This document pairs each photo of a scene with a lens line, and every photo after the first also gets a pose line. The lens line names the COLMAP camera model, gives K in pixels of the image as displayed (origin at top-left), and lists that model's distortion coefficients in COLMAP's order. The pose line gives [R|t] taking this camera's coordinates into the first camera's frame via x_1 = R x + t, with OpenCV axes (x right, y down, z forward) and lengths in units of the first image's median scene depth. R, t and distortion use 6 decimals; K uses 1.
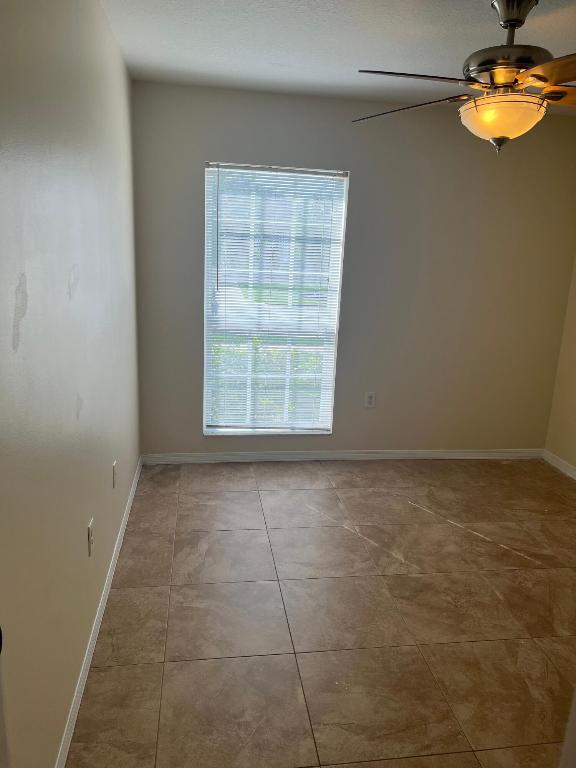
lens RADIAL K [[579.9, 0, 291.9], [0, 579.9, 388.8], [0, 0, 1]] dist [0.040995, -0.040085]
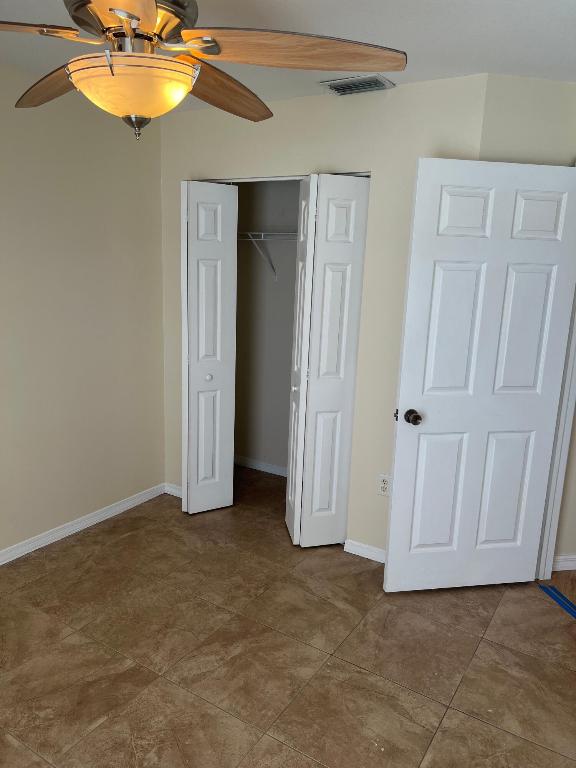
lens RADIAL K [[579.9, 0, 288.3], [0, 579.9, 384.5], [0, 0, 1]] dist [0.040995, -0.040085]
pose [[-0.754354, -0.210780, 0.621709, -0.214751], [0.089613, 0.905123, 0.415598, -0.342776], [-0.650323, 0.369222, -0.663894, 1.194212]]
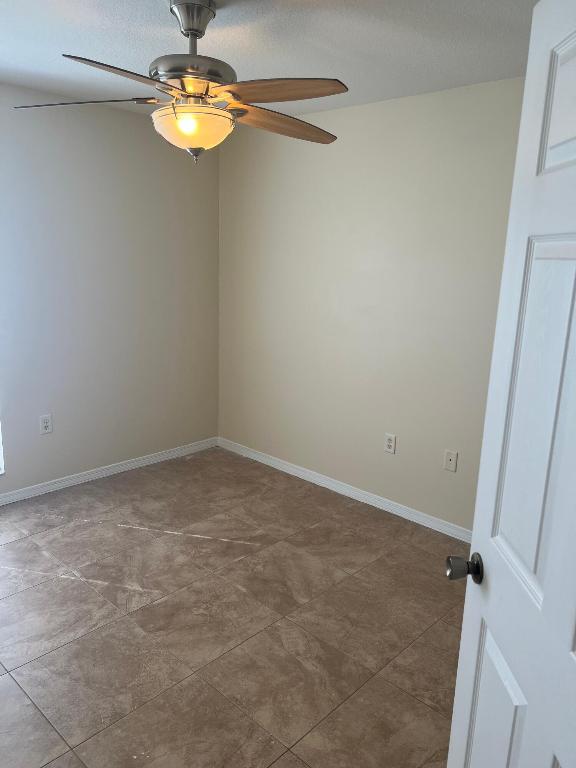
lens RADIAL K [[579.9, 0, 292.0], [0, 579.9, 390.1], [0, 0, 1]] dist [0.040995, -0.040085]
pose [[0.786106, -0.163150, 0.596171, -0.138368], [0.154046, 0.985813, 0.066656, -0.052158], [-0.598588, 0.039440, 0.800086, 0.100634]]
